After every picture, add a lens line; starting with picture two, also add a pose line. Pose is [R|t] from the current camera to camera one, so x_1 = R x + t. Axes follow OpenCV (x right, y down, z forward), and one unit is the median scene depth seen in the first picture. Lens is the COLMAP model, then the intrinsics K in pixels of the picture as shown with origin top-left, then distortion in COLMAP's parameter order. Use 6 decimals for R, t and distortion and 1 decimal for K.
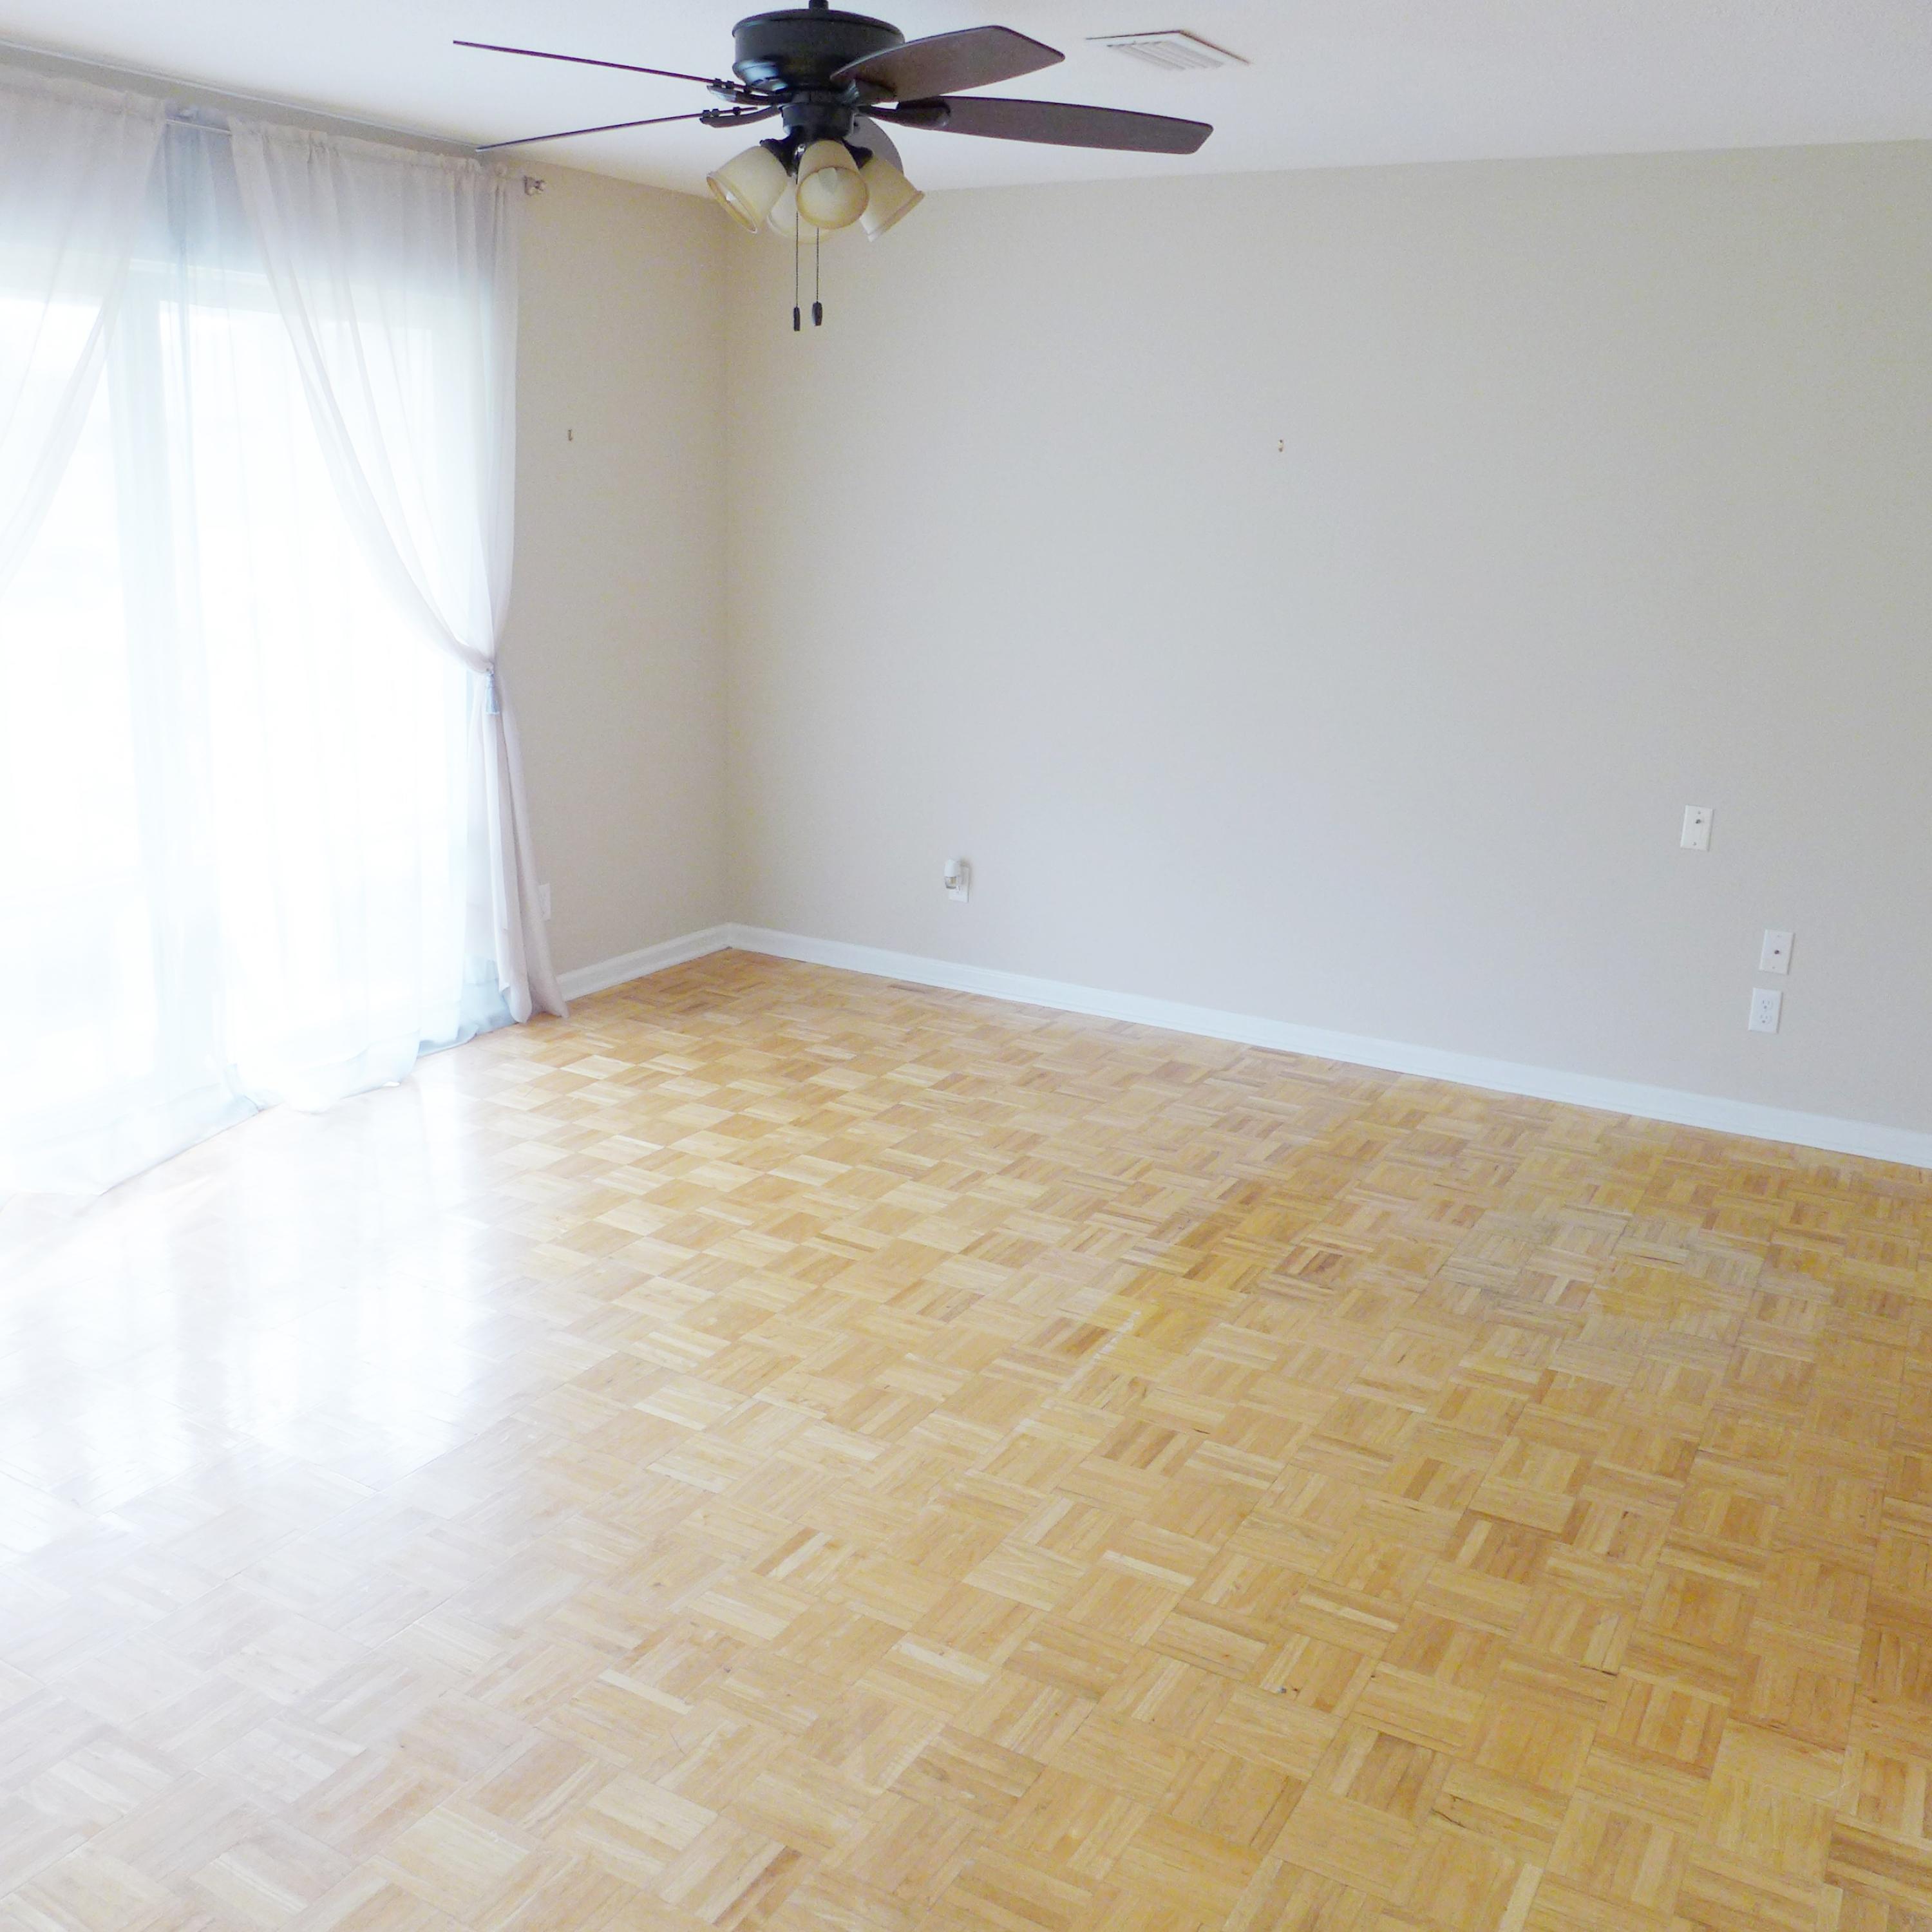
lens RADIAL K [[1887.3, 0, 967.3], [0, 1887.3, 892.3], [0, 0, 1]] dist [0.043720, -0.009502]
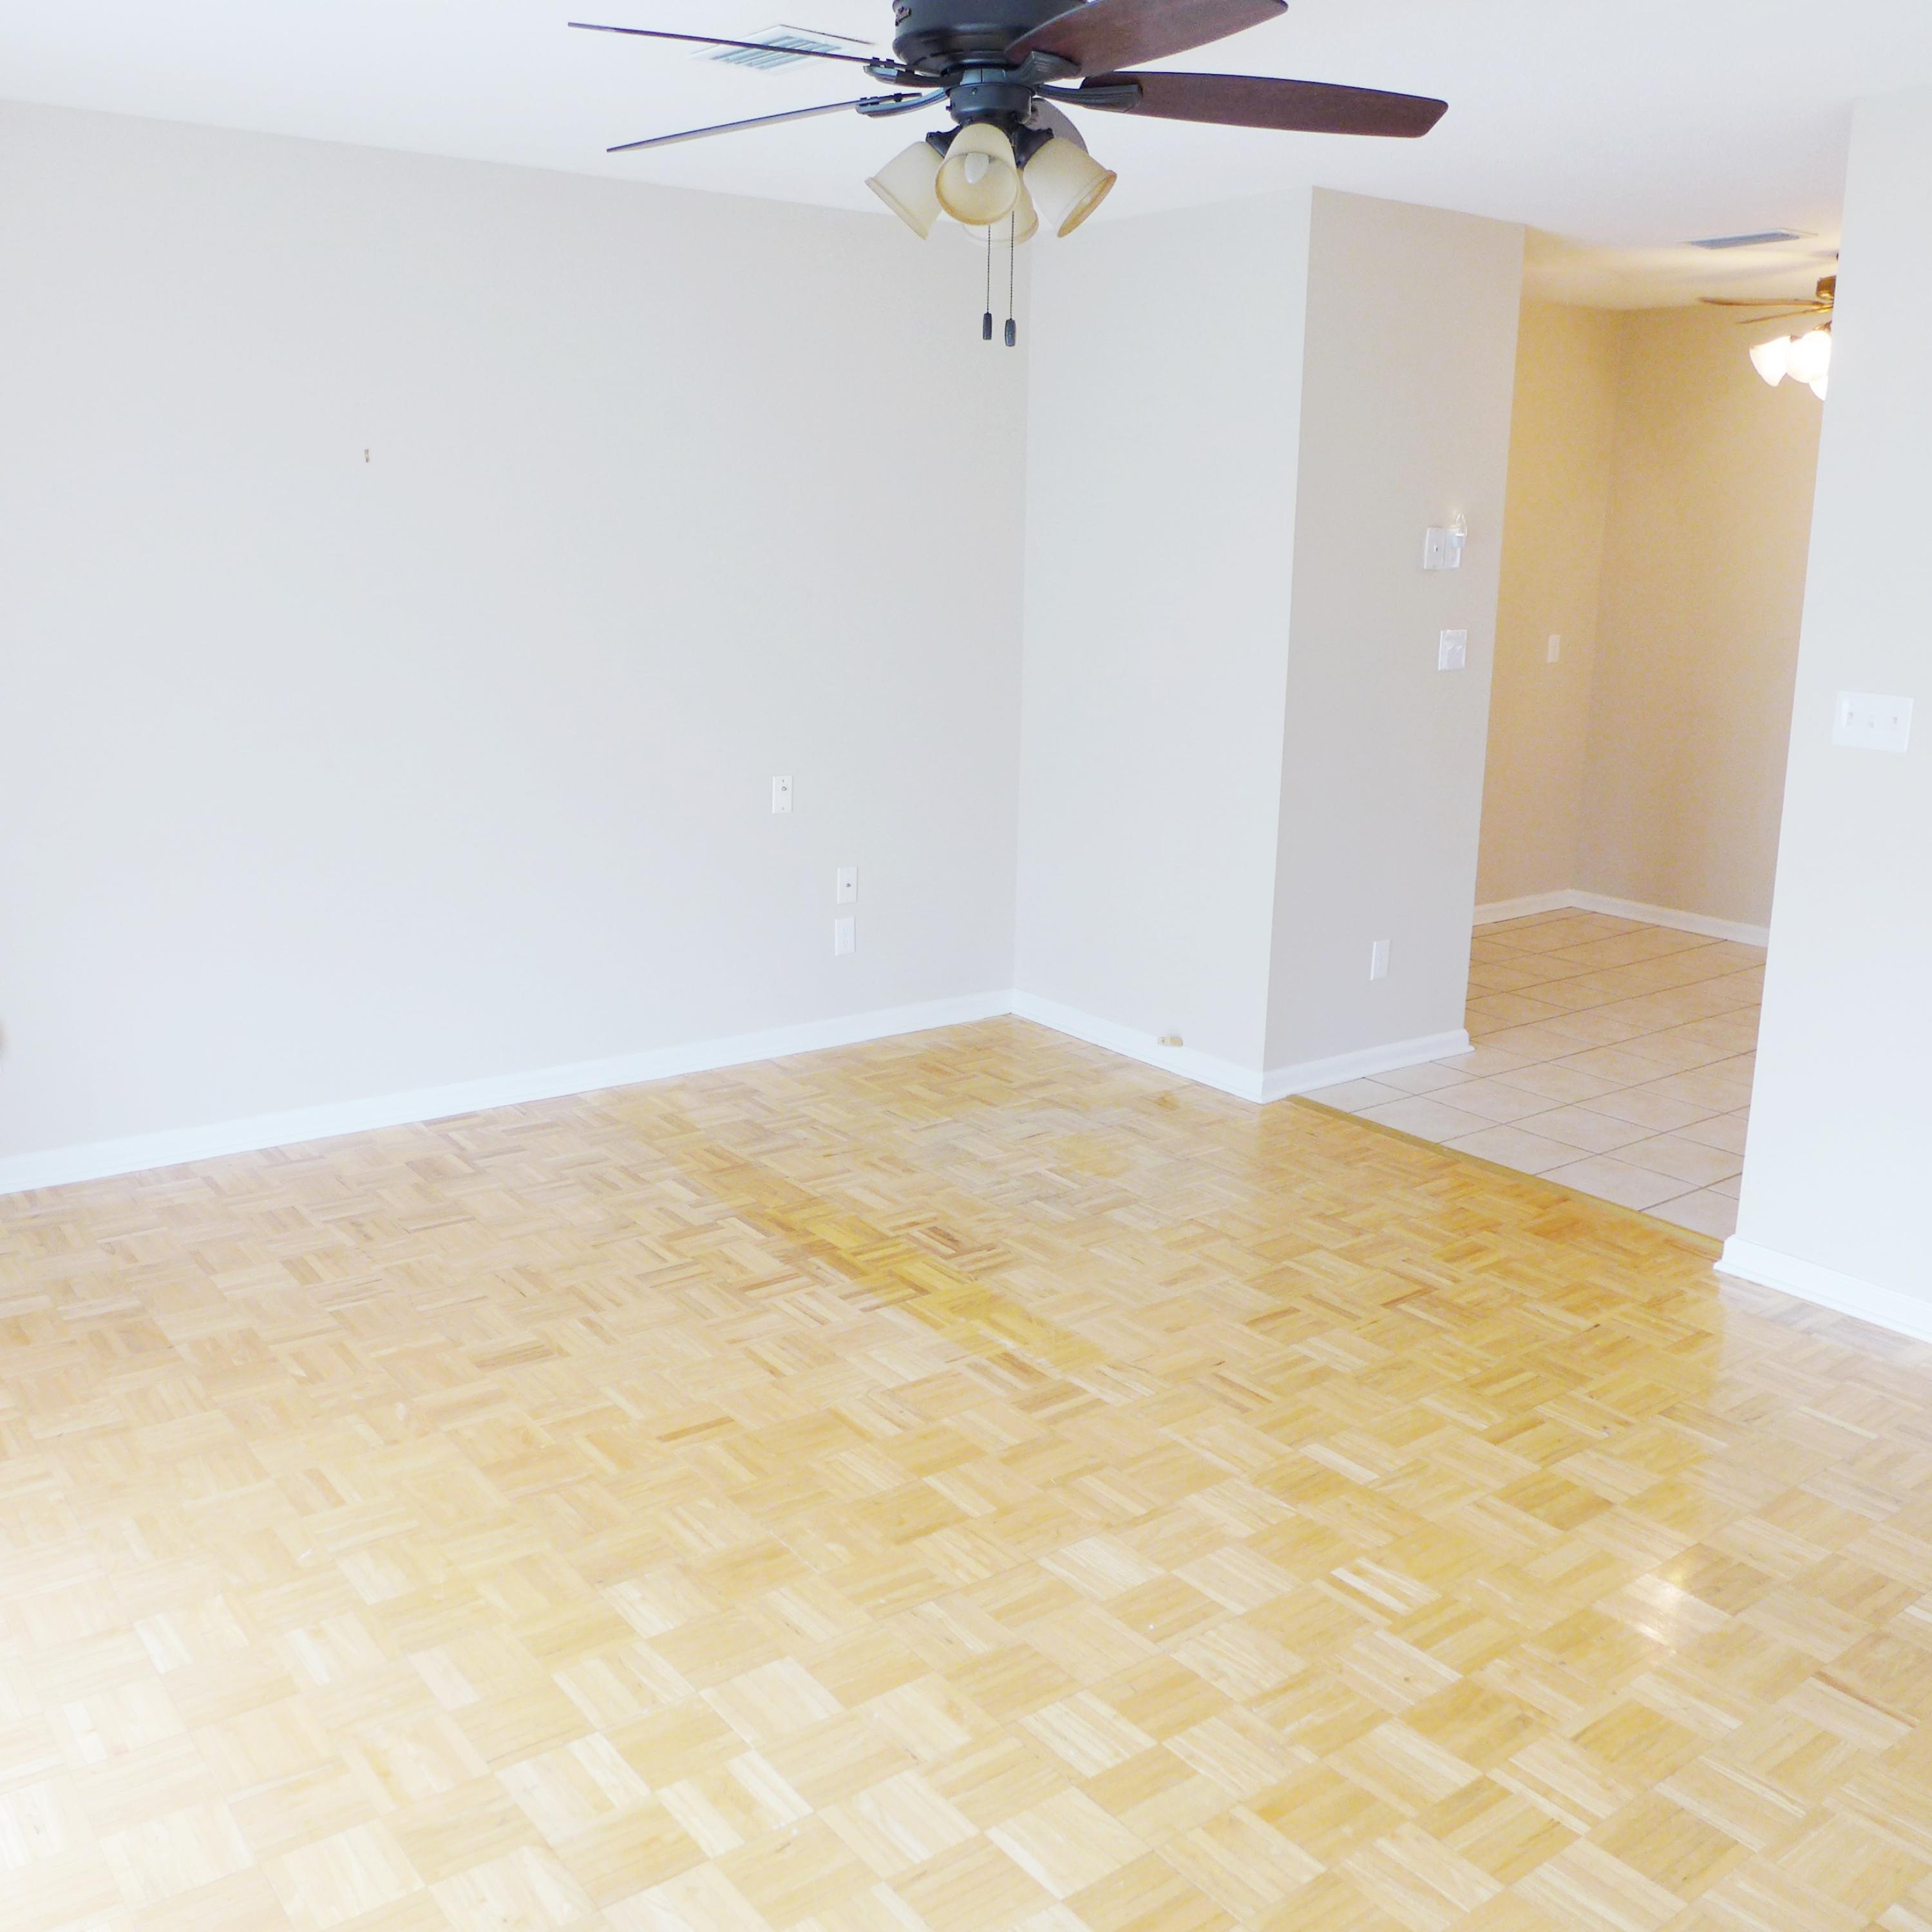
lens RADIAL K [[1863.4, 0, 922.4], [0, 1863.4, 961.7], [0, 0, 1]] dist [-0.061364, 0.007794]
pose [[0.413613, -0.239009, 0.878521, -0.619849], [0.192511, 0.966069, 0.172192, -0.120340], [-0.889867, 0.097904, 0.445591, 0.470318]]
